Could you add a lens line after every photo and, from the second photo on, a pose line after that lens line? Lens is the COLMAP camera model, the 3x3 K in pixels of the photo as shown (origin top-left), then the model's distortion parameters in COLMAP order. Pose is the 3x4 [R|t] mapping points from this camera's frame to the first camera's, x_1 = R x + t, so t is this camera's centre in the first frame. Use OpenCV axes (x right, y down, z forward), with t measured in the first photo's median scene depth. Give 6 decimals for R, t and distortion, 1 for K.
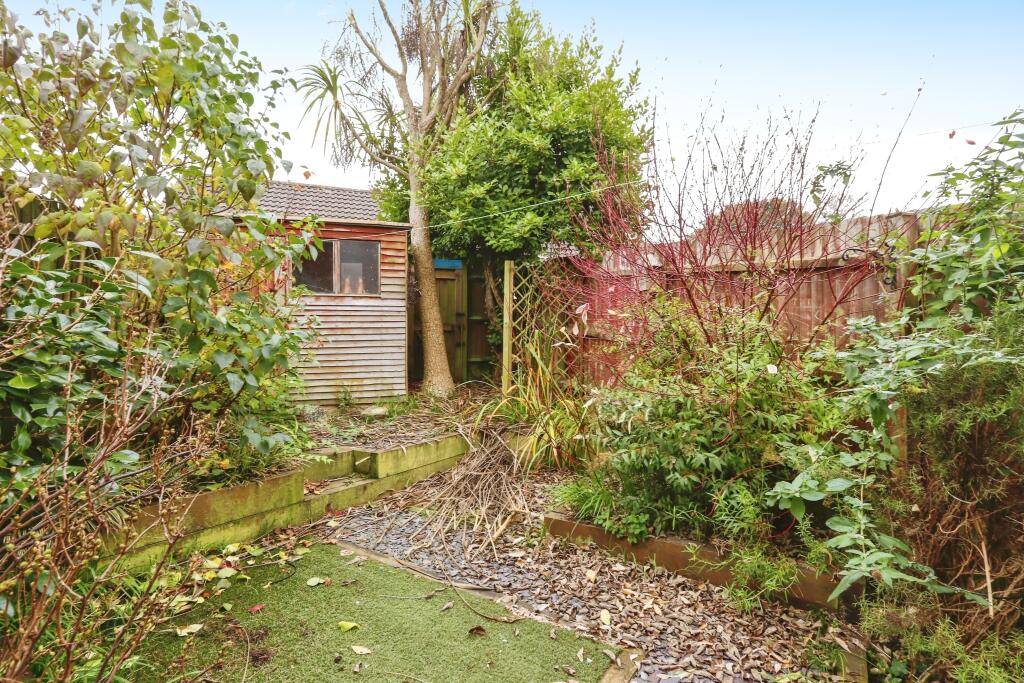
lens RADIAL K [[495.8, 0, 512.0], [0, 495.8, 341.5], [0, 0, 1]] dist [-0.014804, 0.000077]
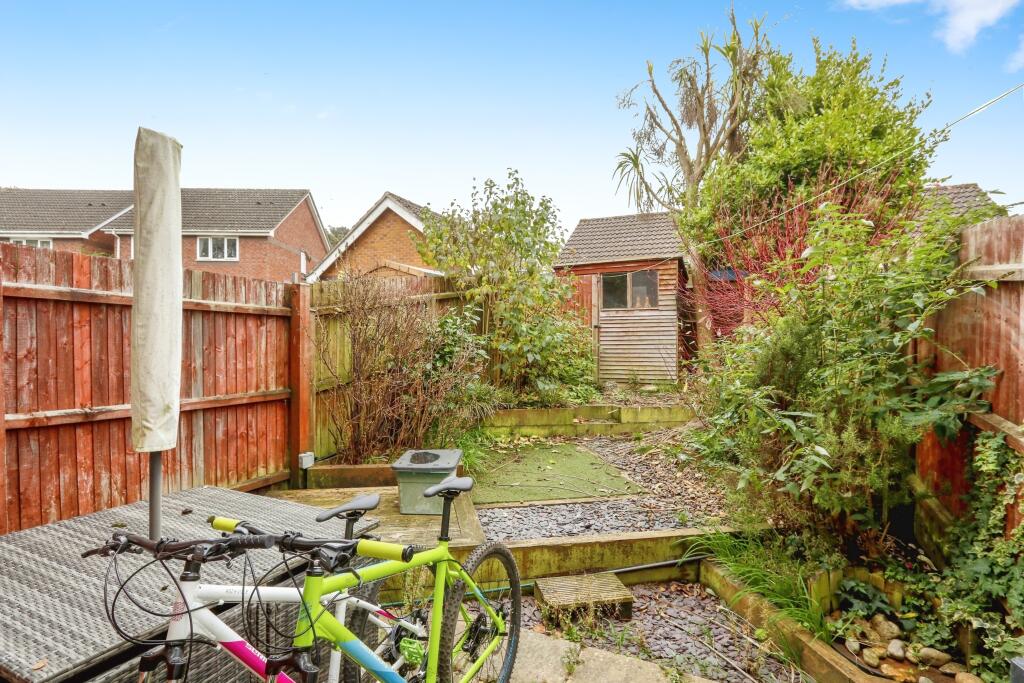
lens RADIAL K [[481.8, 0, 512.0], [0, 481.8, 341.5], [0, 0, 1]] dist [0.000059, -0.000023]
pose [[0.704987, 0.006973, -0.709186, 0.425044], [-0.007944, 0.999967, 0.001936, 0.003332], [0.709176, 0.004269, 0.705019, -0.272649]]
